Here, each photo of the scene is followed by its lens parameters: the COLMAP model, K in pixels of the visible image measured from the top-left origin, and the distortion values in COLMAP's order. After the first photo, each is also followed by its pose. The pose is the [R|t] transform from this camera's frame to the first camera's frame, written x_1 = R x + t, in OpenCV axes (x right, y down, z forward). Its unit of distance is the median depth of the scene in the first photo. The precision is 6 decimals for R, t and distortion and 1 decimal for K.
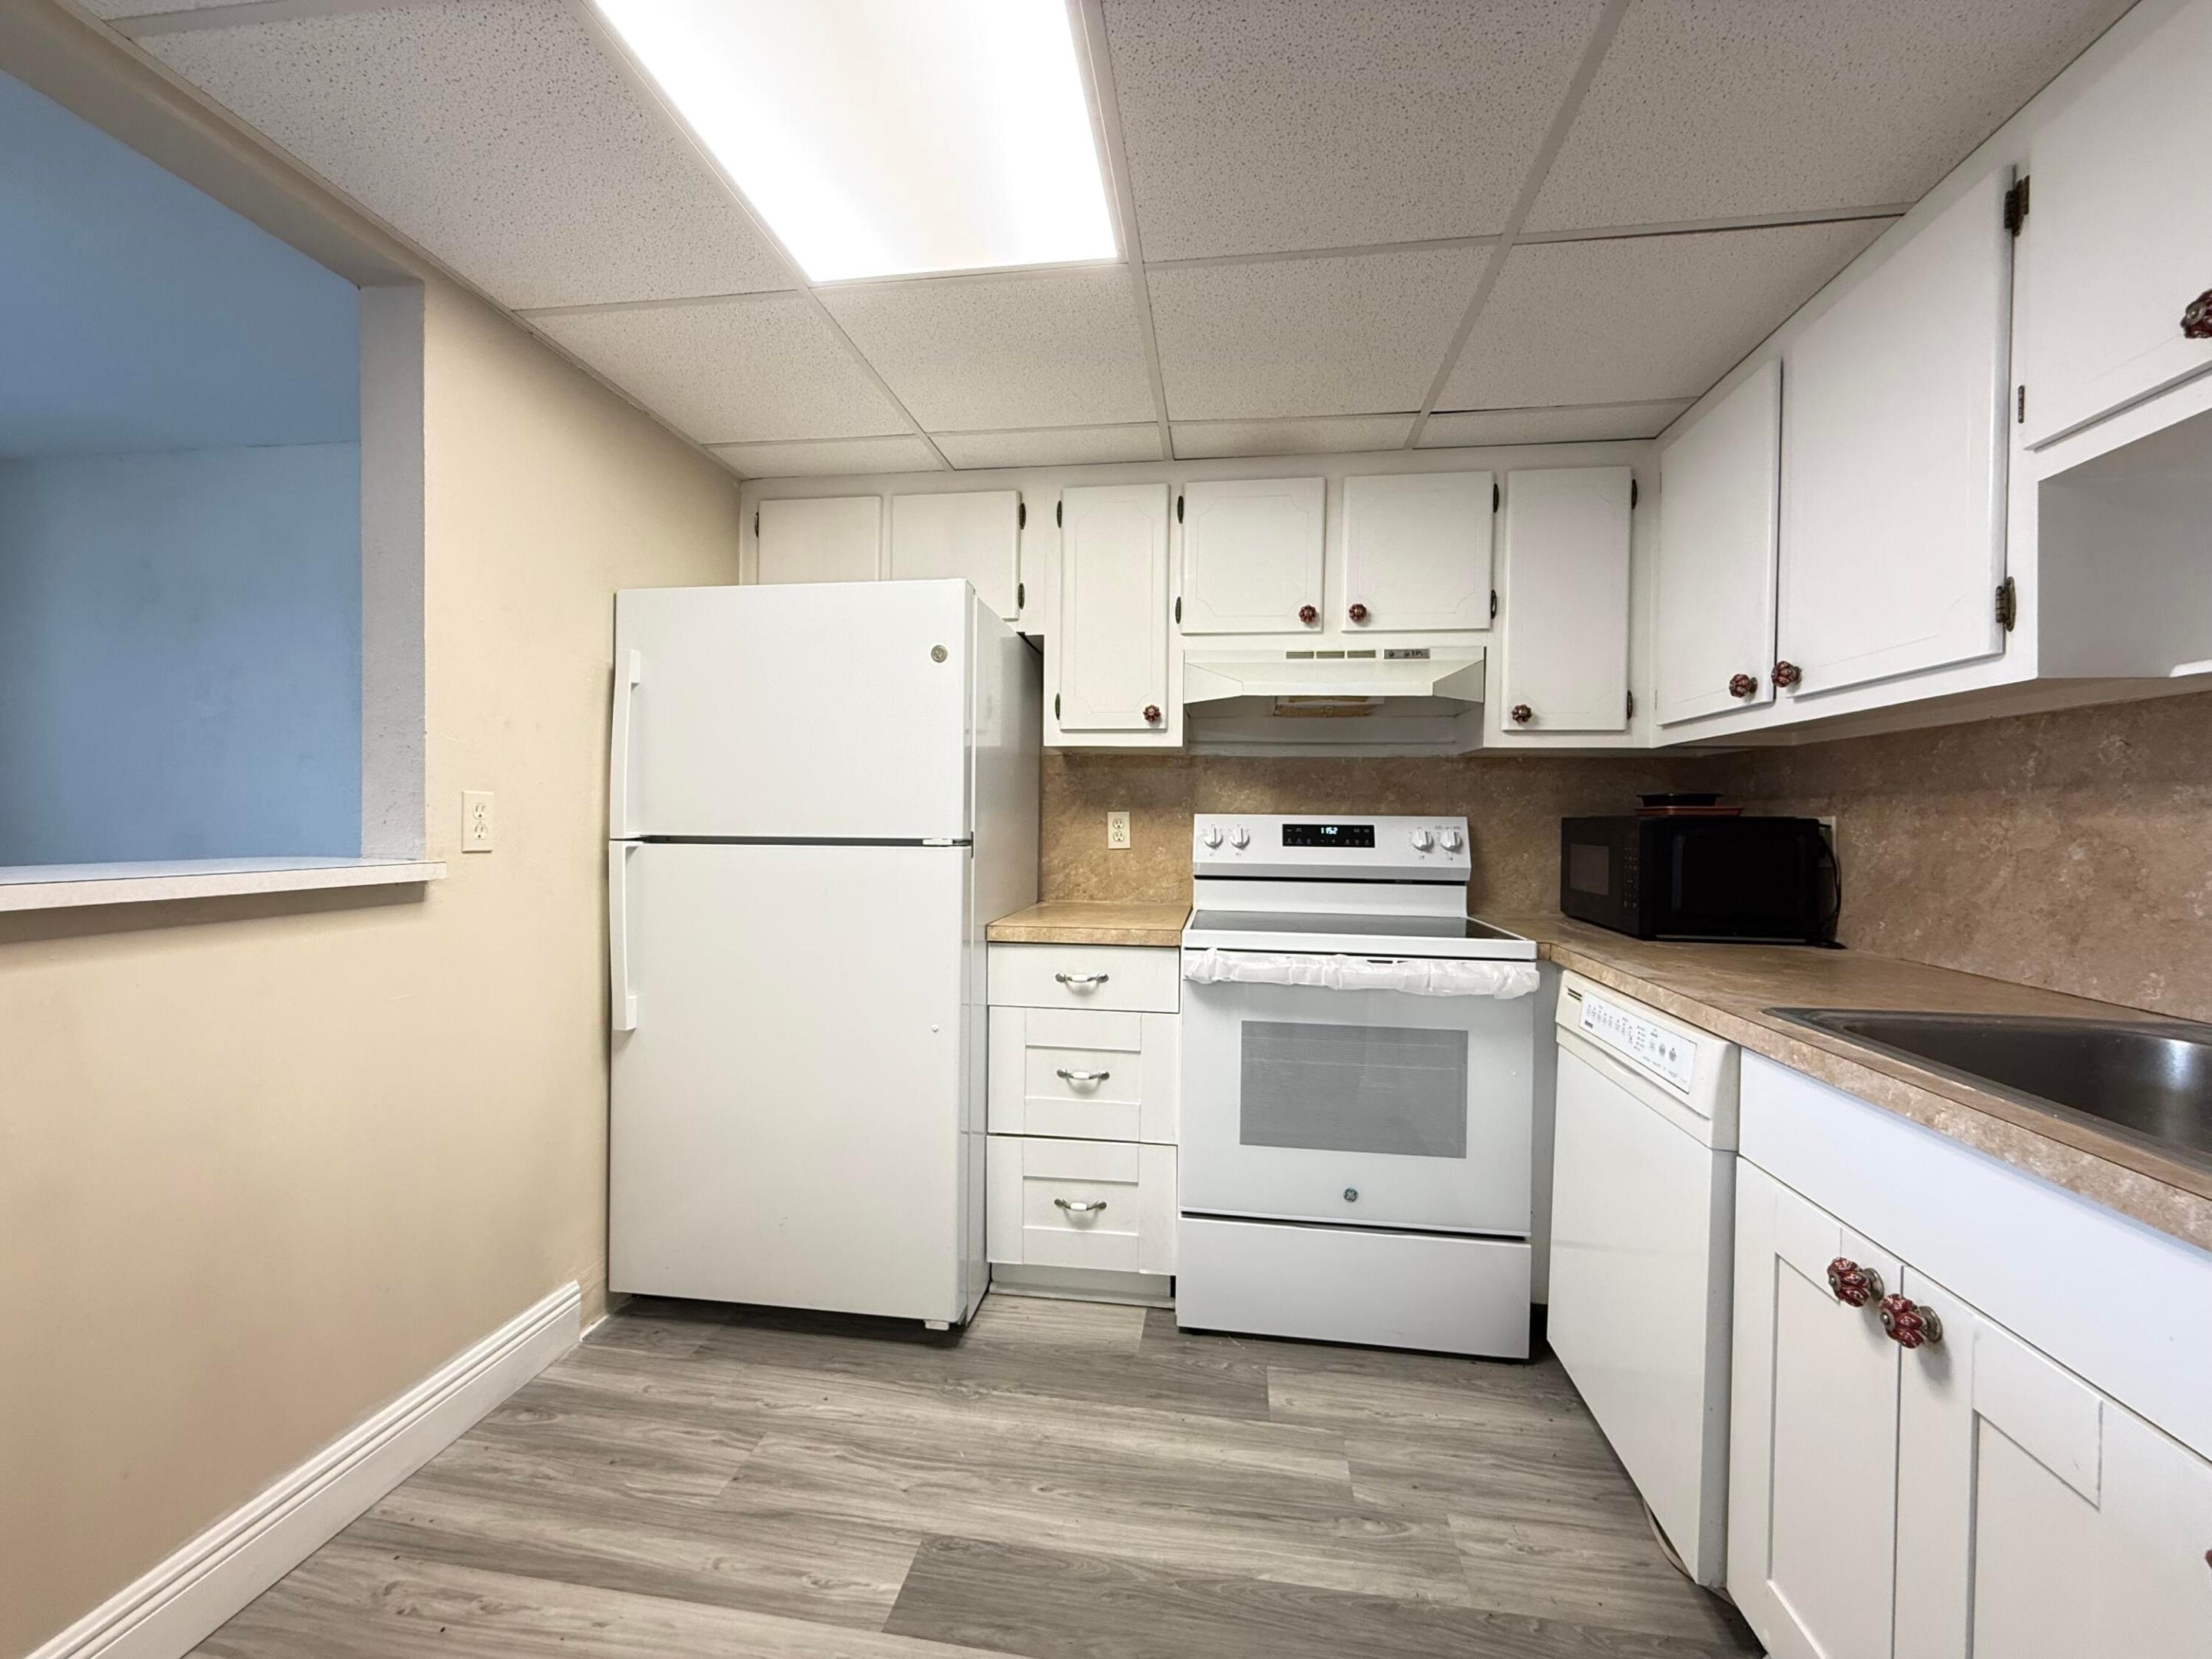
lens RADIAL K [[882.4, 0, 1103.5], [0, 882.4, 829.0], [0, 0, 1]] dist [-0.001223, 0.000447]
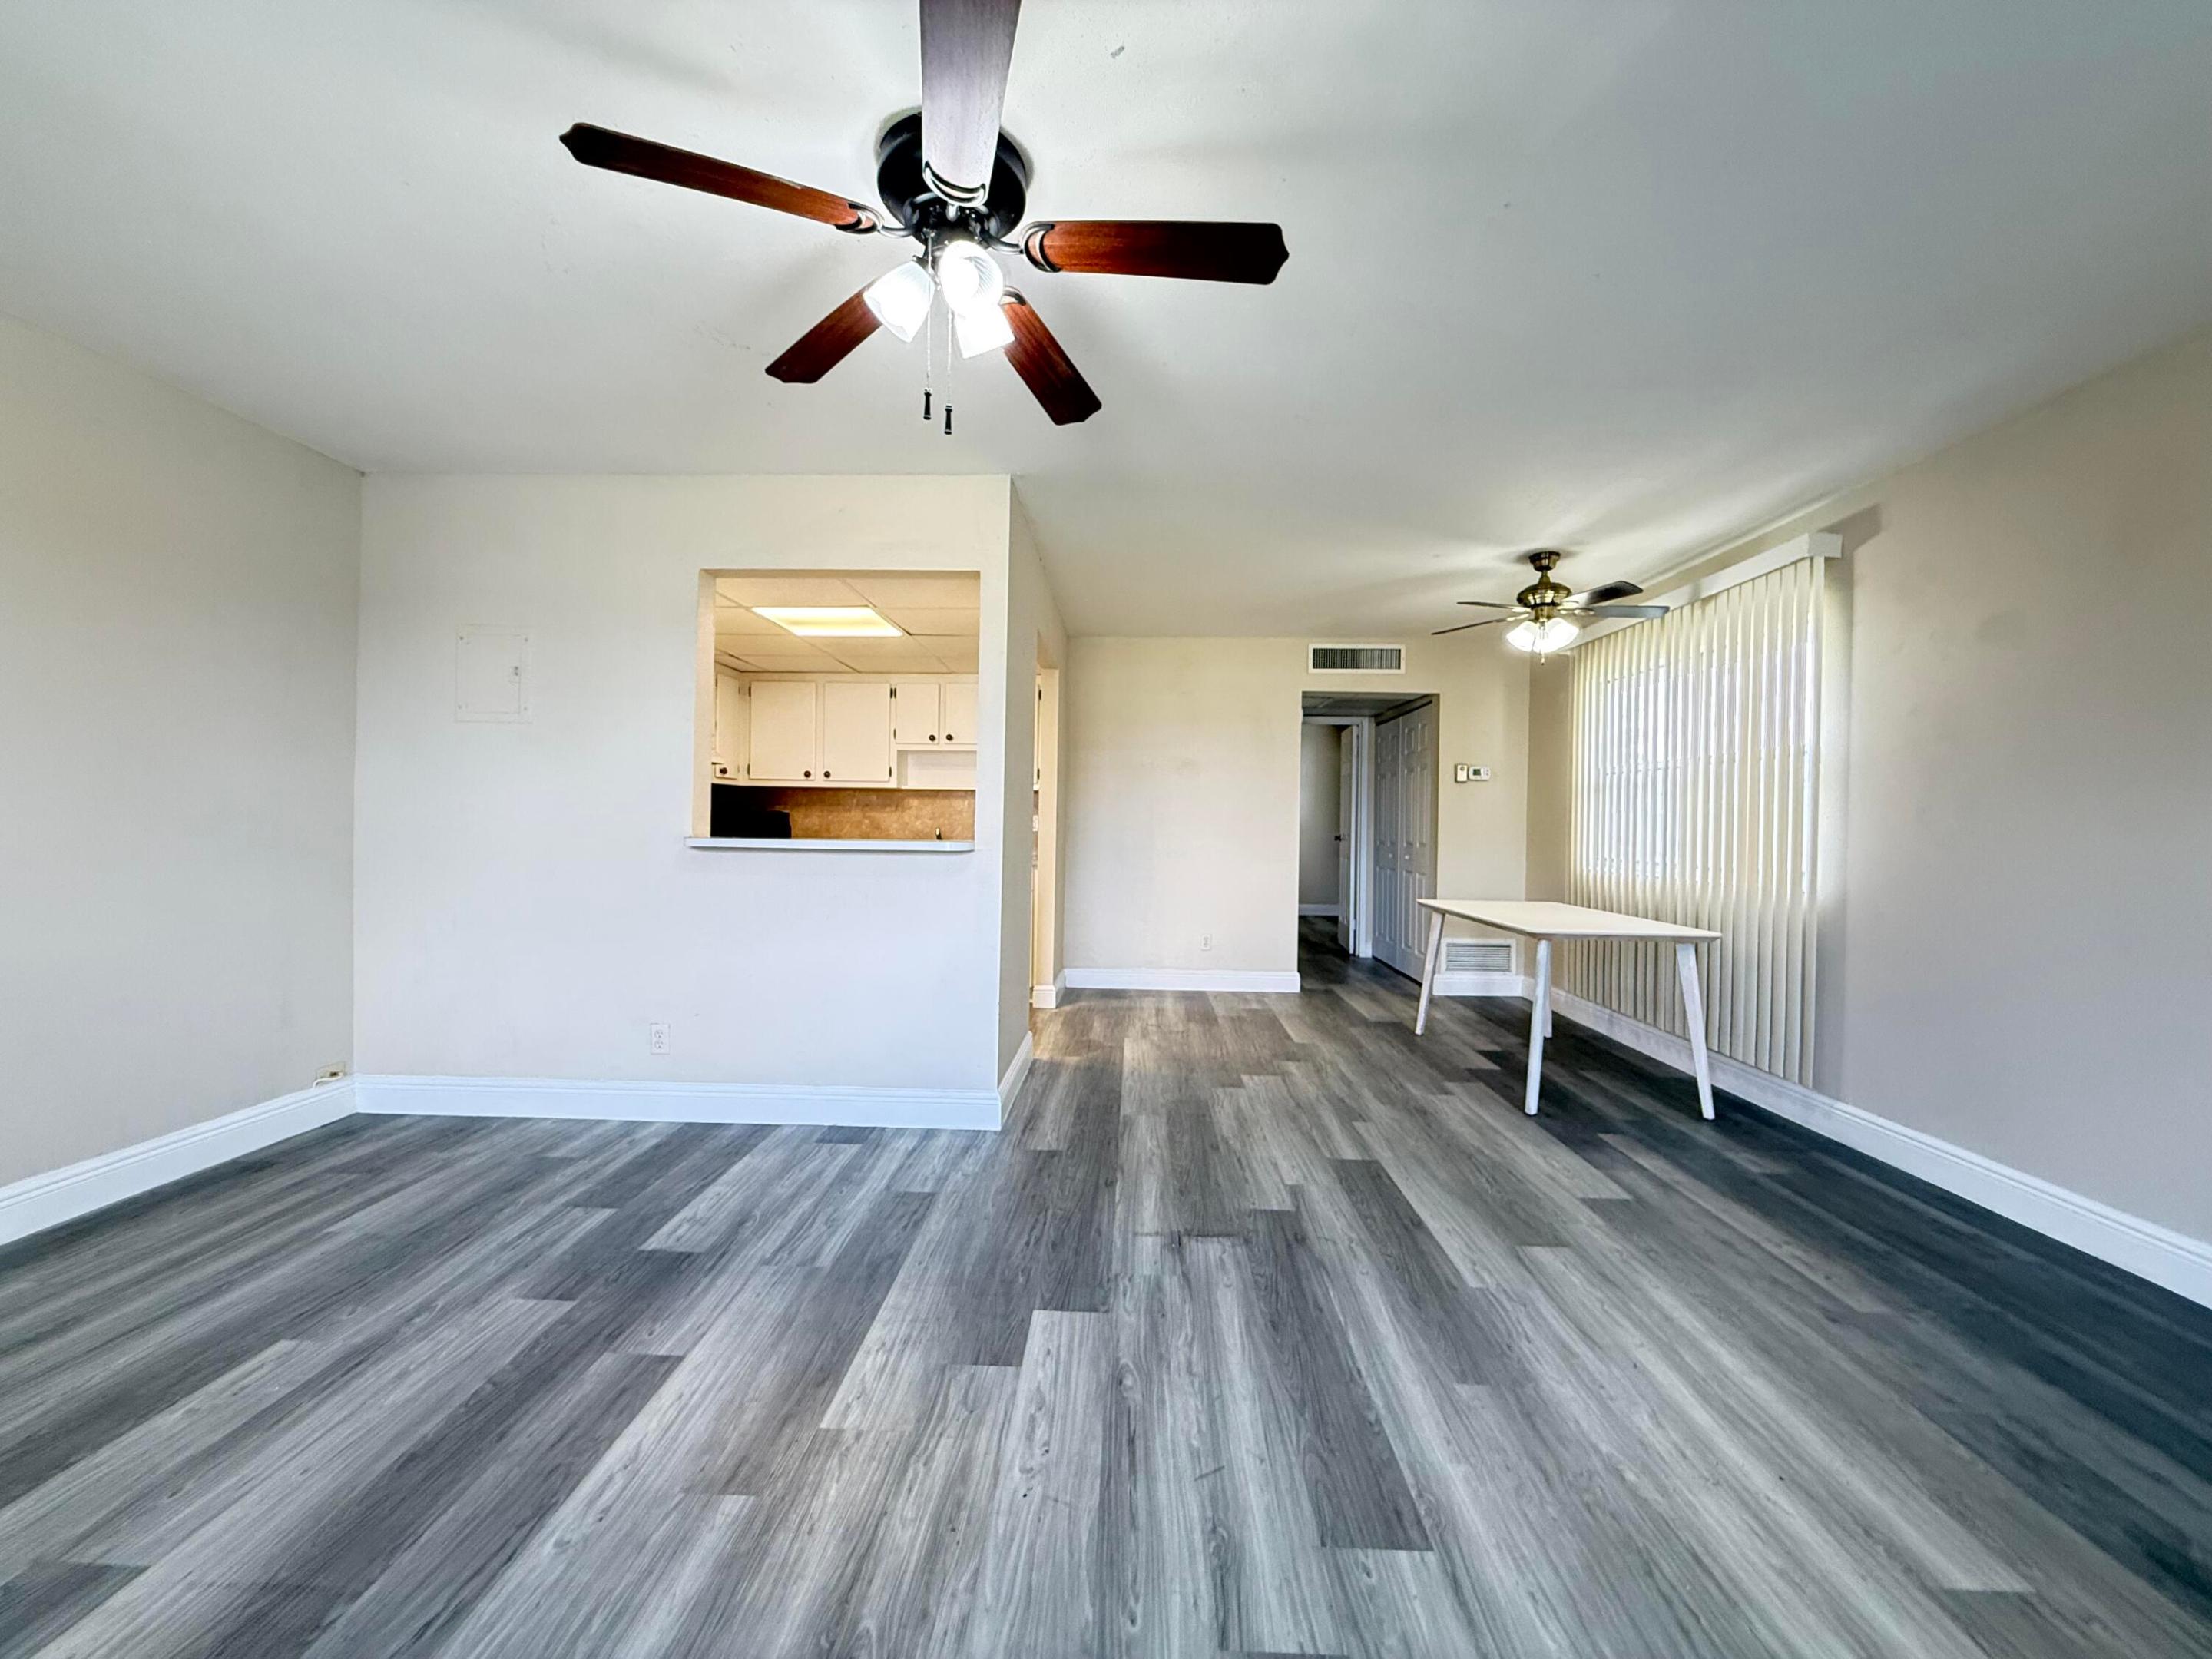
lens RADIAL K [[882.4, 0, 1104.1], [0, 882.4, 825.4], [0, 0, 1]] dist [-0.001223, 0.000447]
pose [[-0.110795, -0.021817, 0.993604, -2.397240], [-0.007398, 0.999749, 0.021127, -0.037604], [-0.993816, -0.005010, -0.110928, 0.204636]]
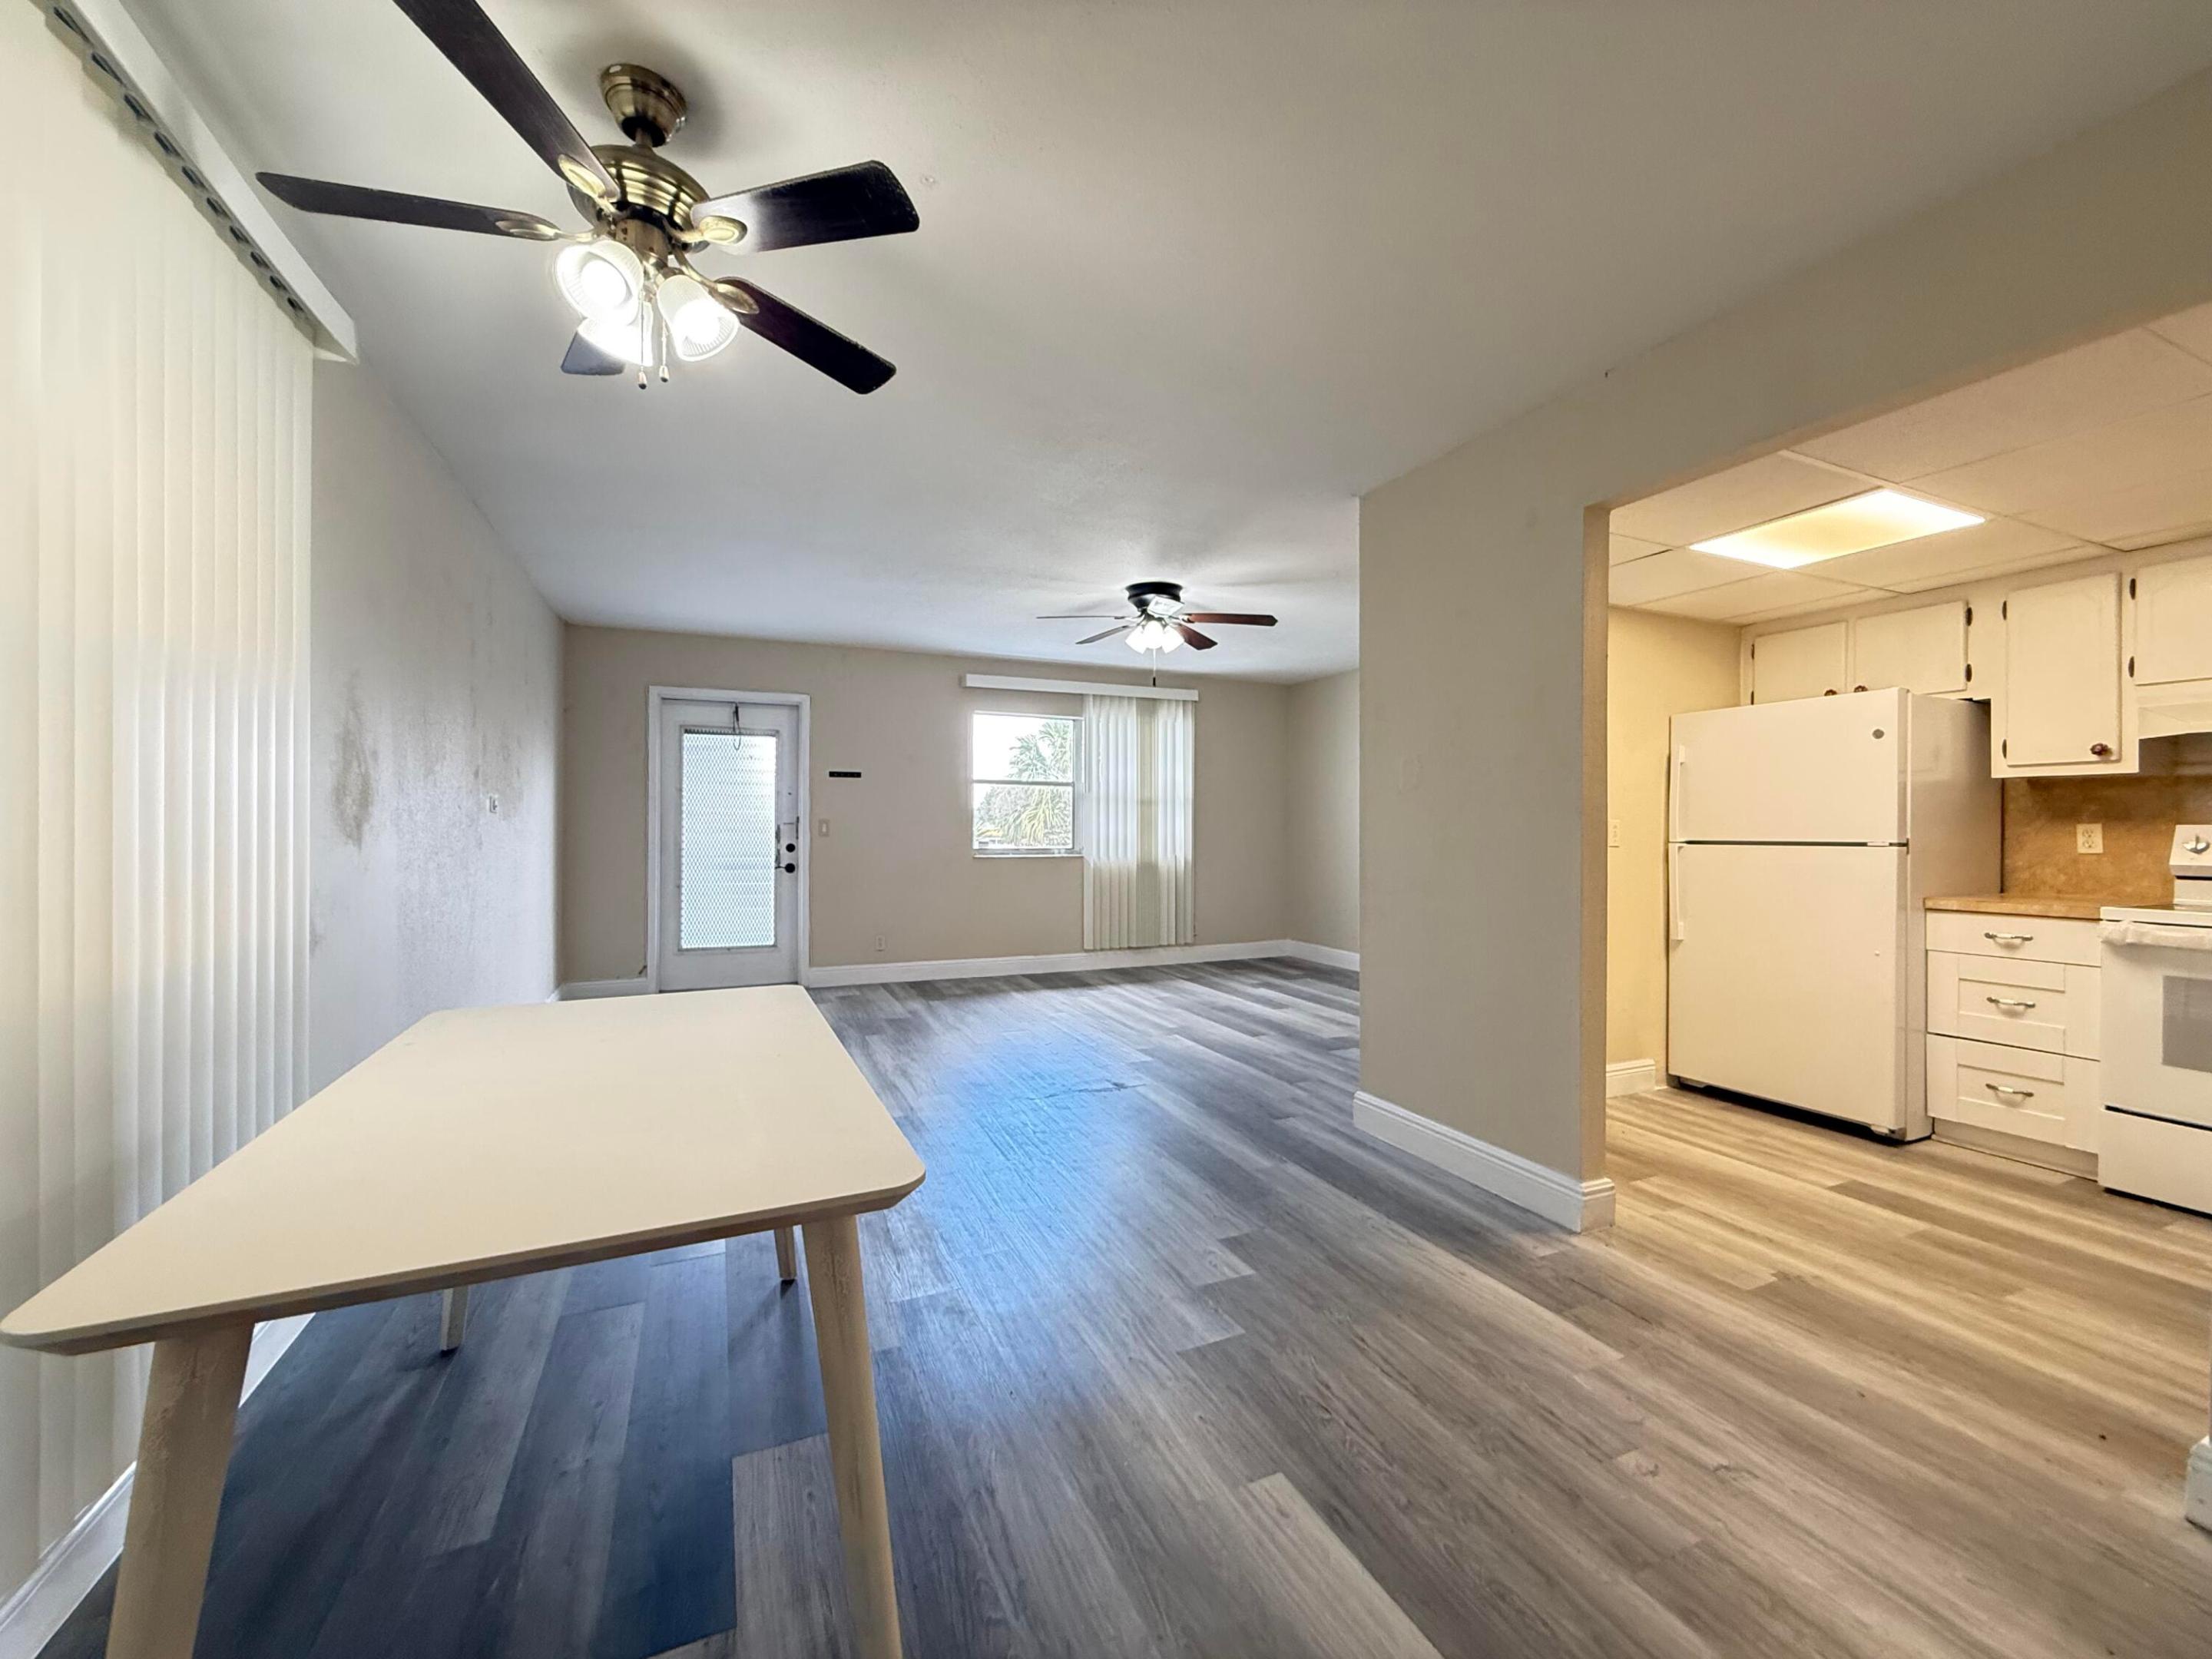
lens RADIAL K [[882.4, 0, 1104.2], [0, 882.4, 828.1], [0, 0, 1]] dist [-0.001223, 0.000447]
pose [[0.535726, -0.010464, -0.844327, 0.428276], [-0.005023, 0.999866, -0.015578, 0.017035], [0.844377, 0.012587, 0.535602, -1.117005]]
